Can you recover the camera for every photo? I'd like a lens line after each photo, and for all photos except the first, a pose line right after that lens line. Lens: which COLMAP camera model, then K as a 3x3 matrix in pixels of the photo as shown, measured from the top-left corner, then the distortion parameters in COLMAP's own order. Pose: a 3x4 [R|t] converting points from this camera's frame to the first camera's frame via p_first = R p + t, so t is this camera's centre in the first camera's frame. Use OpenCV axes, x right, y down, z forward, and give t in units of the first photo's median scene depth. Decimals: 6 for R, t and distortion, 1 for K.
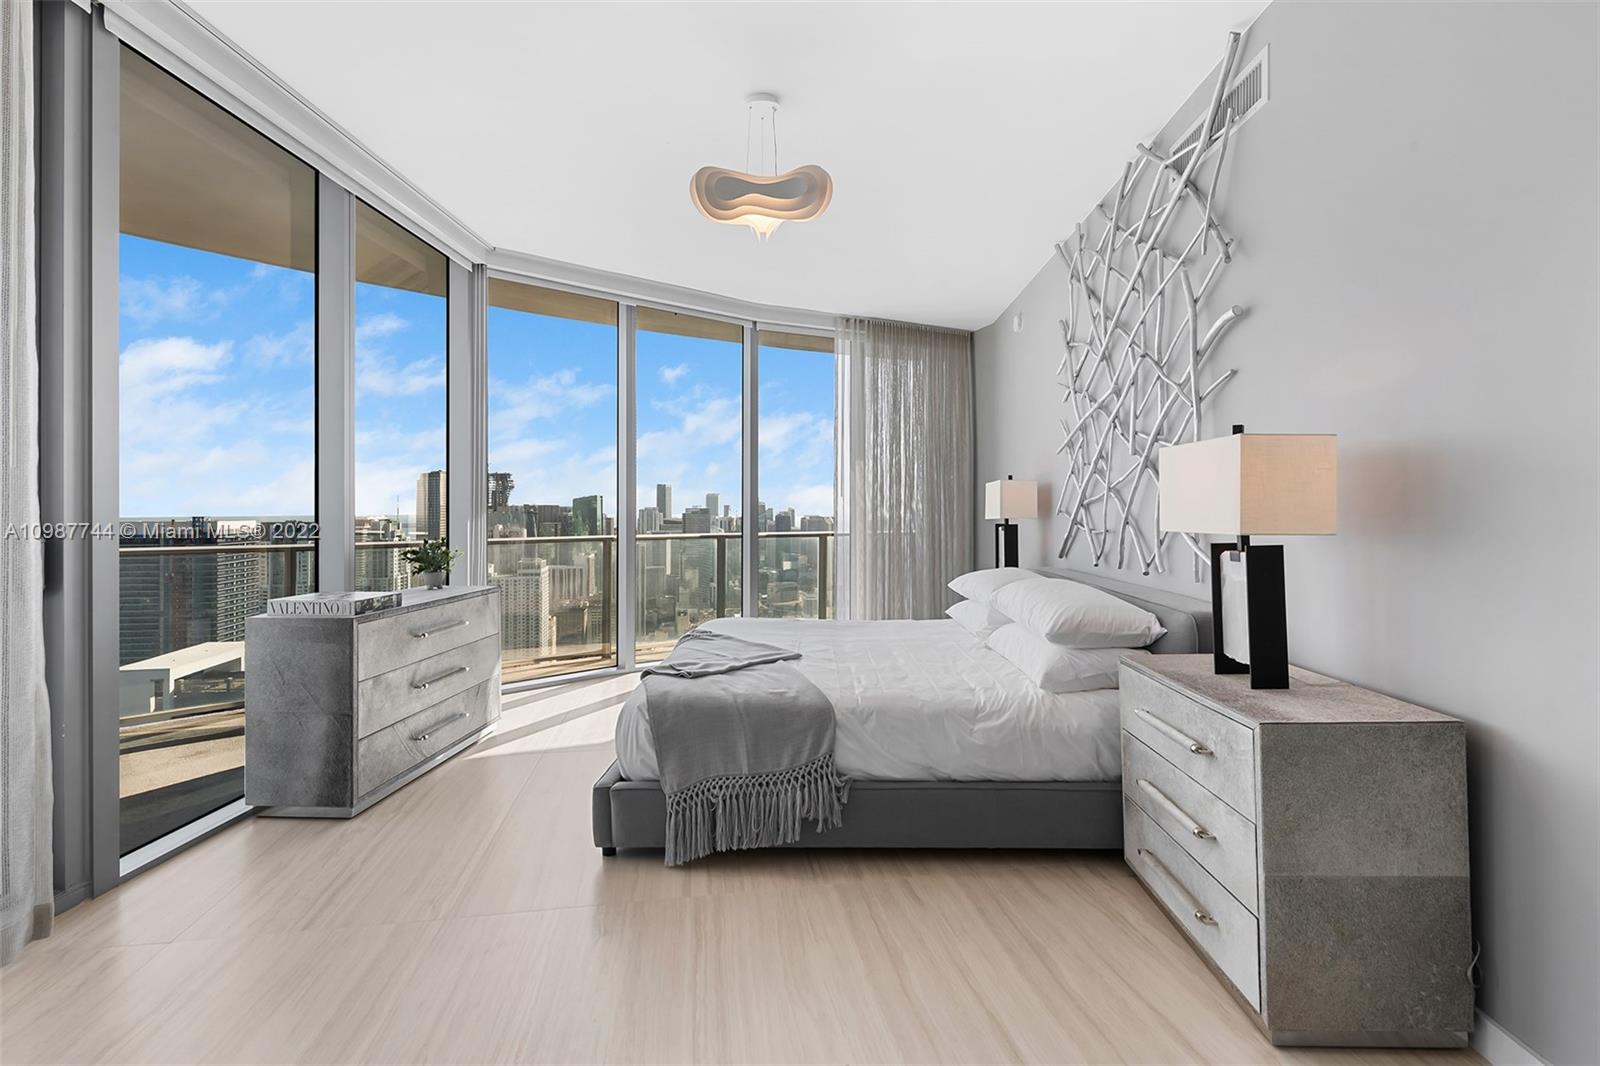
lens RADIAL K [[702.2, 0, 802.7], [0, 702.2, 509.8], [0, 0, 1]] dist [0.002082, -0.000175]
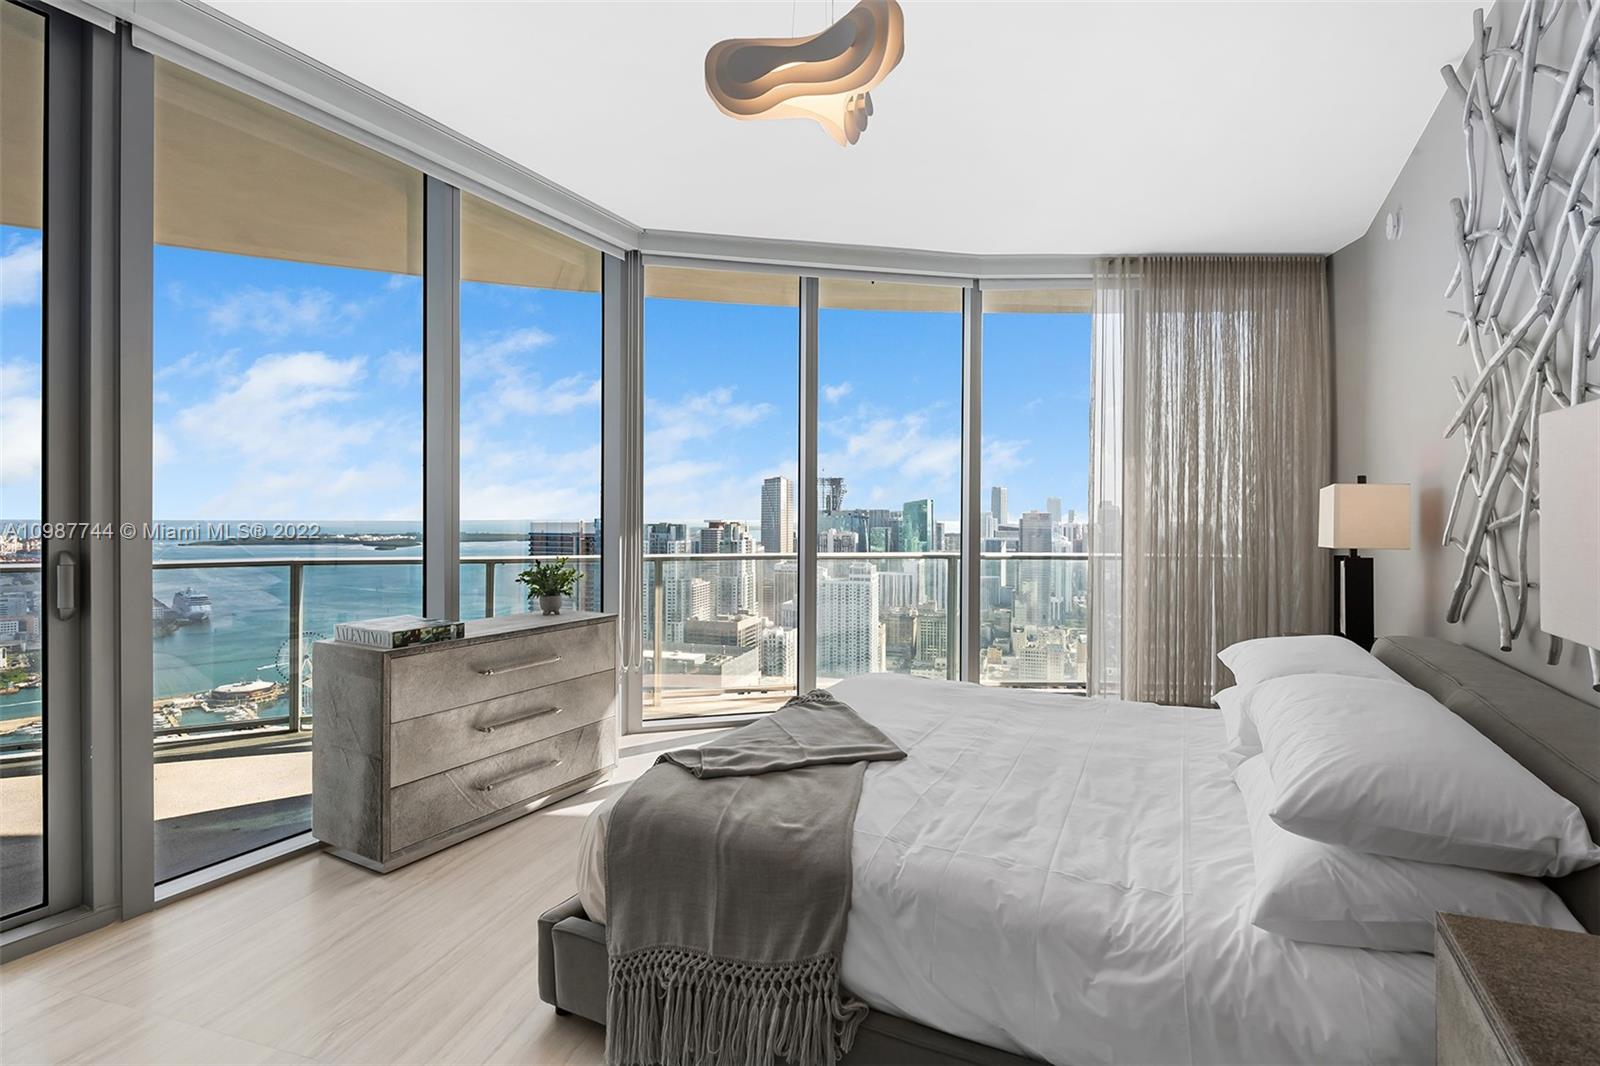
lens RADIAL K [[757.2, 0, 804.9], [0, 757.2, 514.2], [0, 0, 1]] dist [0.002357, -0.006094]
pose [[0.899774, 0.004995, -0.436327, 0.221147], [-0.005041, 0.999987, 0.001052, -0.020997], [0.436327, 0.001253, 0.899788, 0.307894]]
